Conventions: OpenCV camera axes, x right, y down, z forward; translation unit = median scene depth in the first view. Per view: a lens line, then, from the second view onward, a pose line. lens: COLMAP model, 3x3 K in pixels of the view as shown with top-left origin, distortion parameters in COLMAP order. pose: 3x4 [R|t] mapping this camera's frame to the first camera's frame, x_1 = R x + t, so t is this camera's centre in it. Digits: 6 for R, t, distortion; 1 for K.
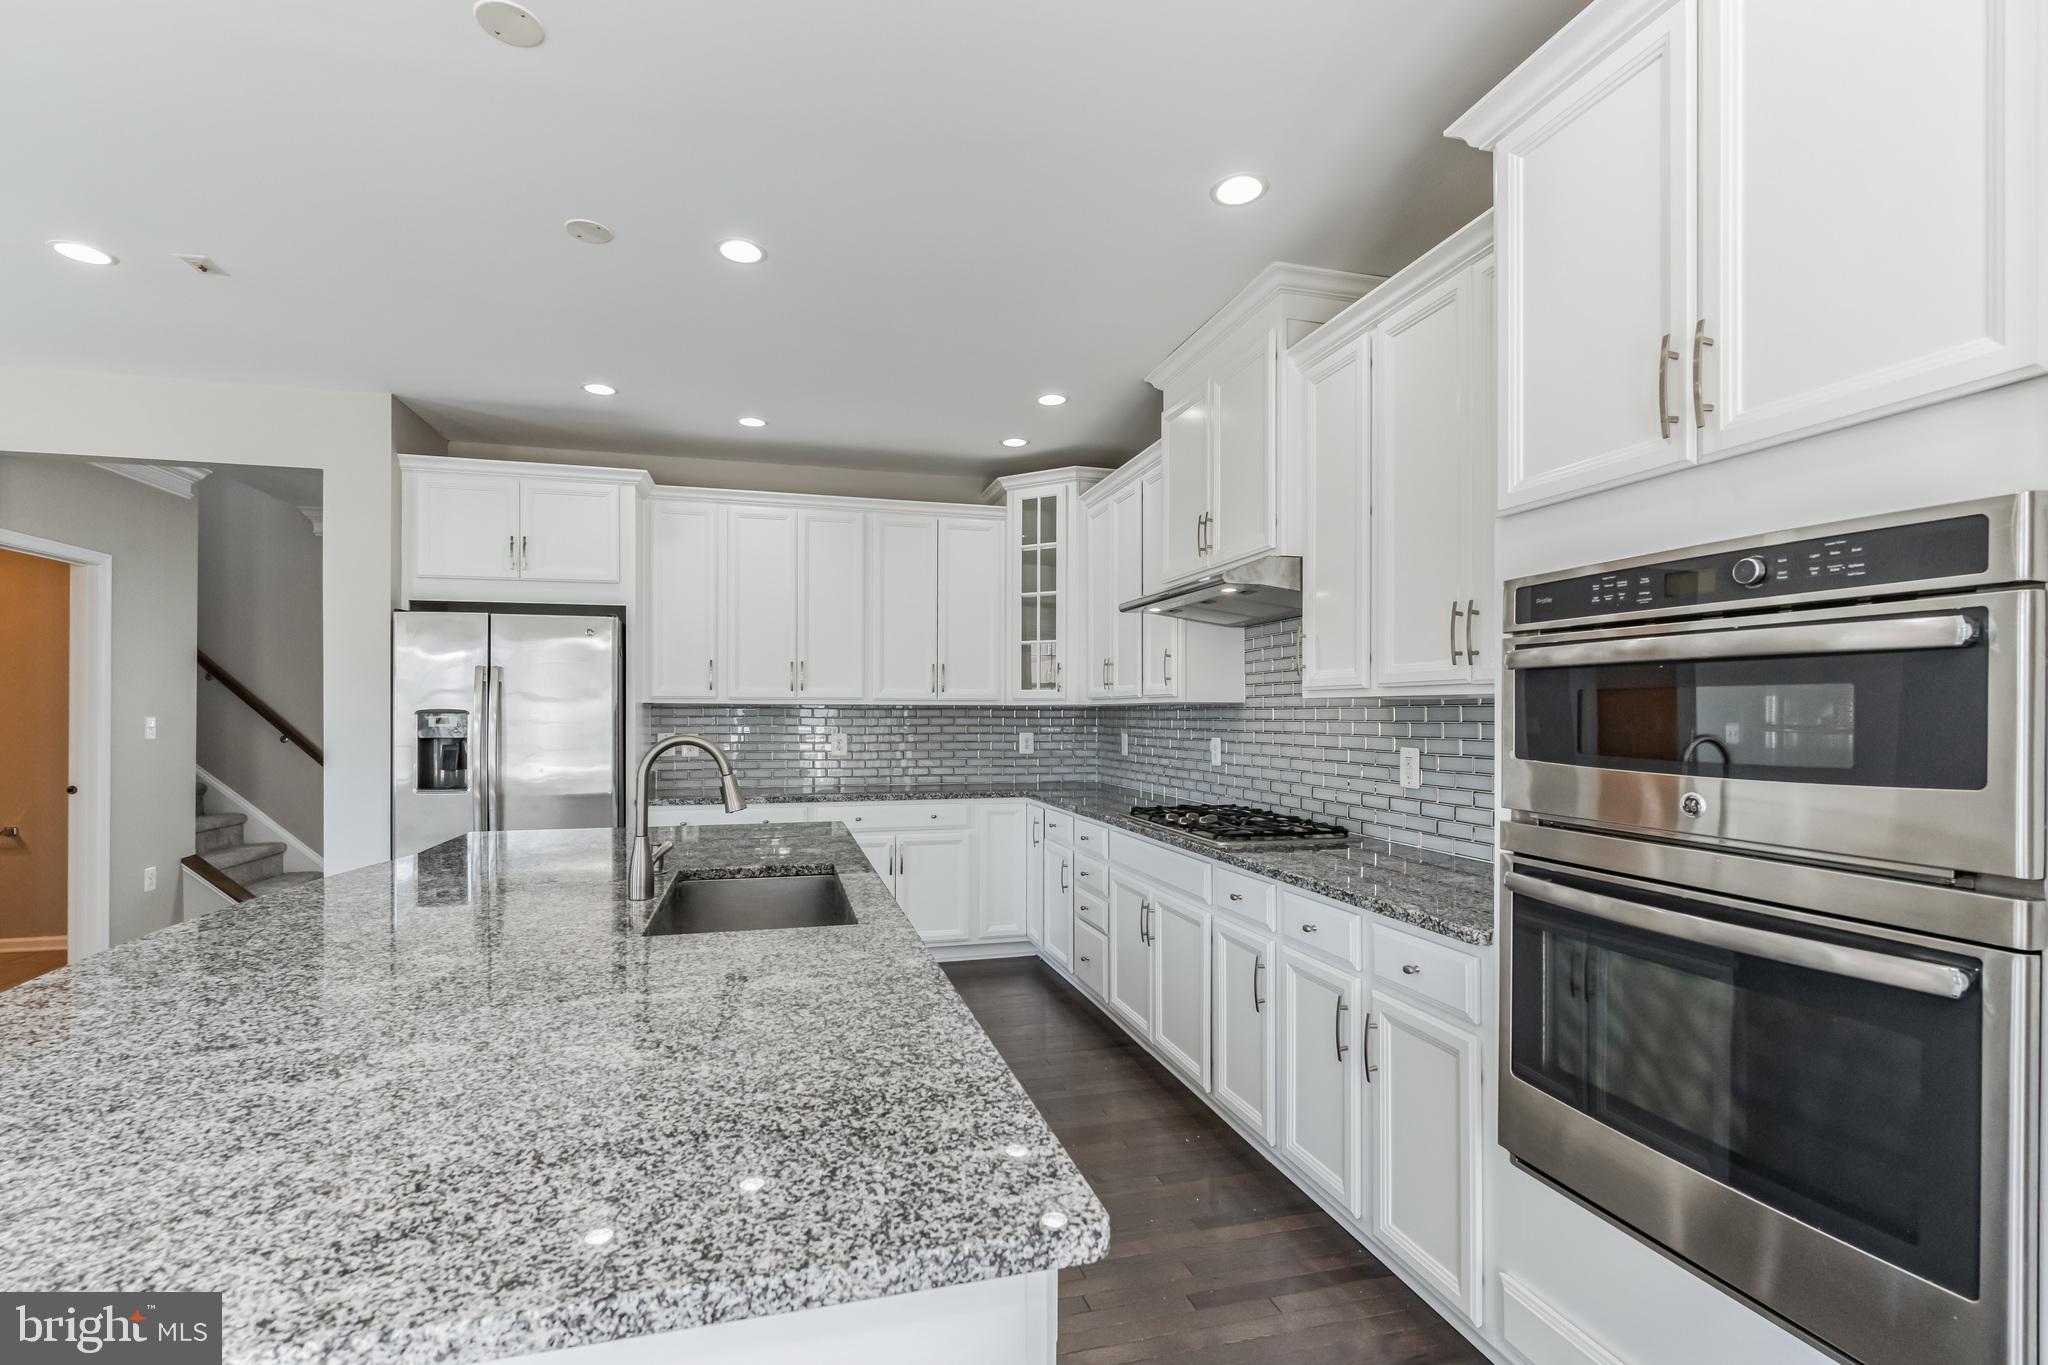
lens RADIAL K [[911.6, 0, 1012.9], [0, 911.6, 708.4], [0, 0, 1]] dist [0.000664, 0.000107]
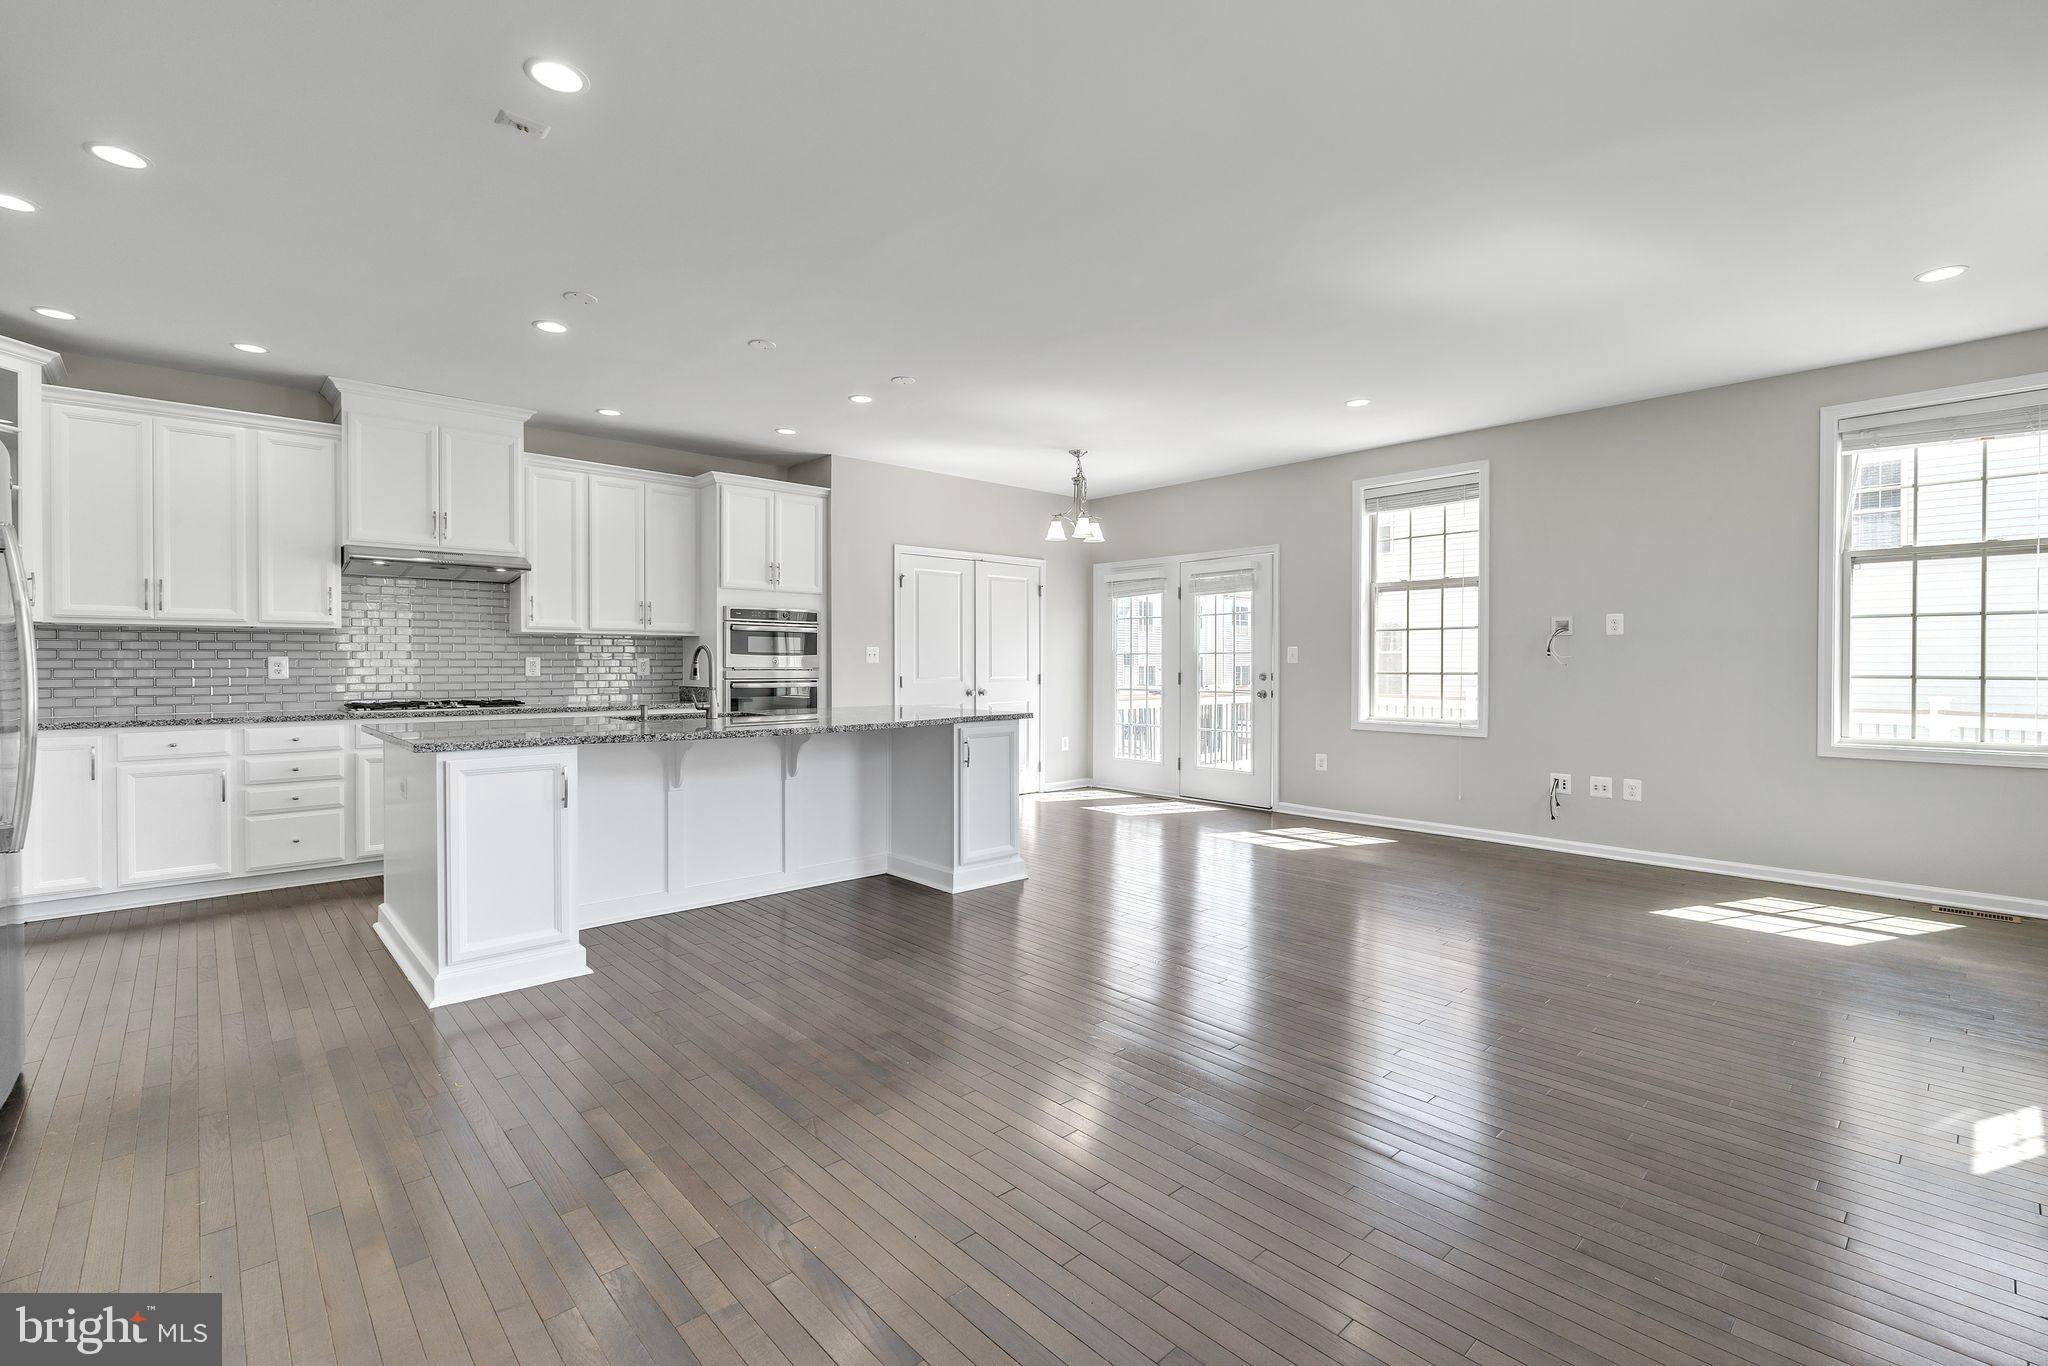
lens RADIAL K [[911.4, 0, 1024.0], [0, 911.4, 683.0], [0, 0, 1]] dist [-0.001685, -0.000128]
pose [[-0.464627, -0.020619, 0.885267, -1.318168], [-0.005034, 0.999774, 0.020645, 0.036255], [-0.885492, 0.005136, -0.464625, 0.659252]]
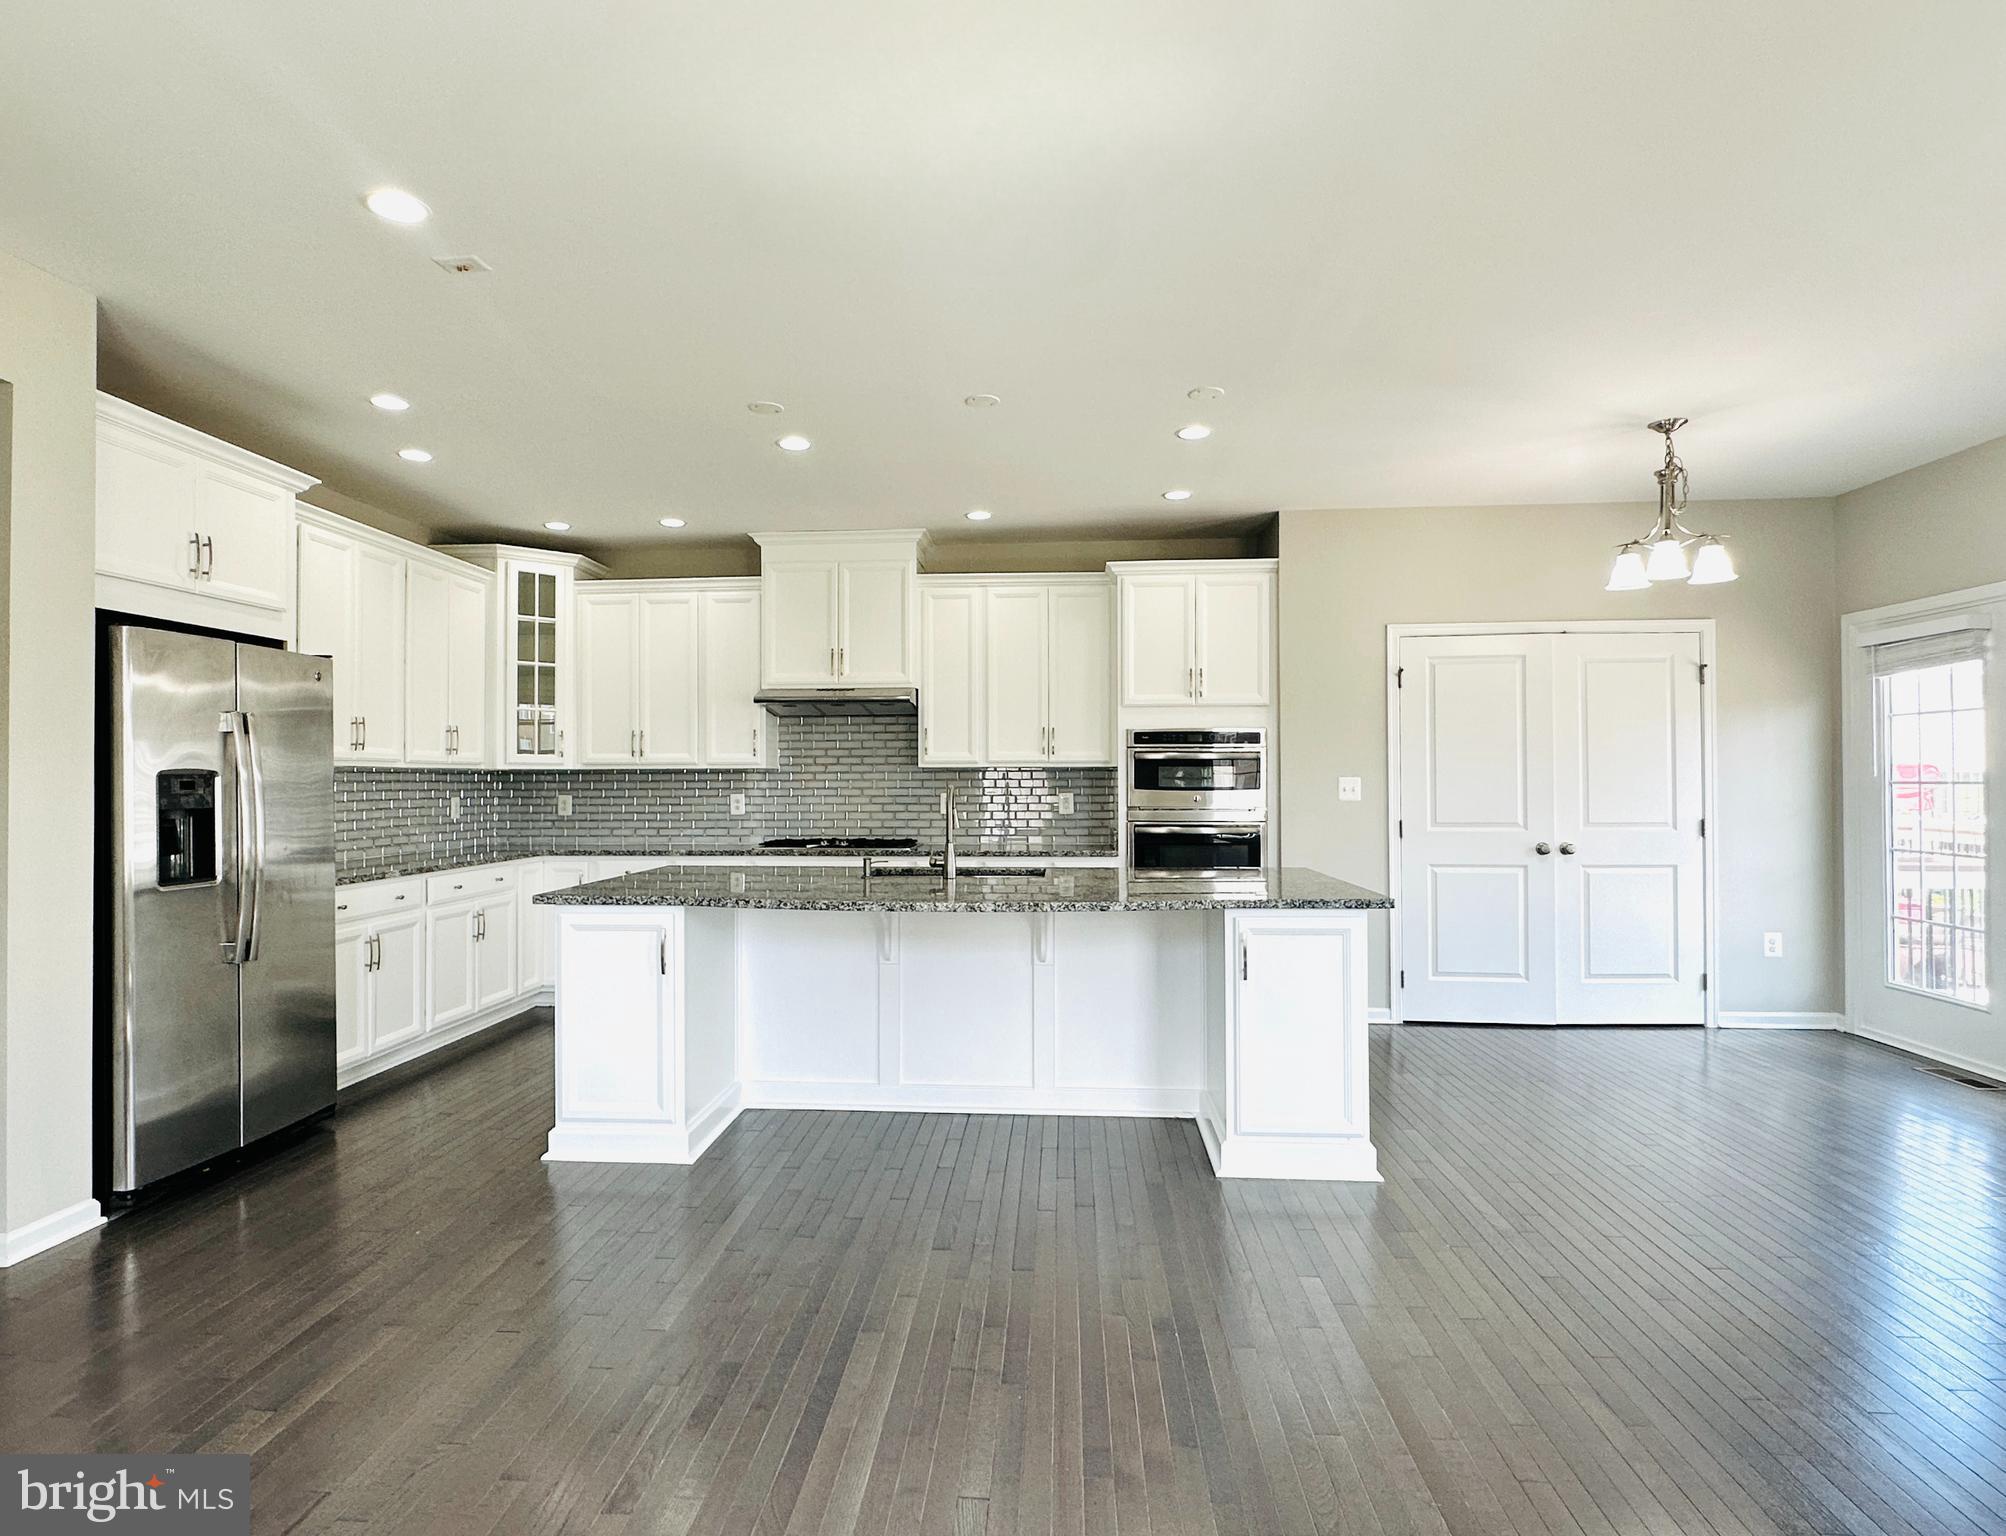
lens RADIAL K [[1074.6, 0, 972.0], [0, 1074.6, 767.5], [0, 0, 1]] dist [0.004463, 0.000646]
pose [[0.335042, 0.007971, 0.942169, -1.148016], [-0.000303, 0.999965, -0.008352, 0.005158], [-0.942203, 0.002512, 0.335033, 0.126208]]
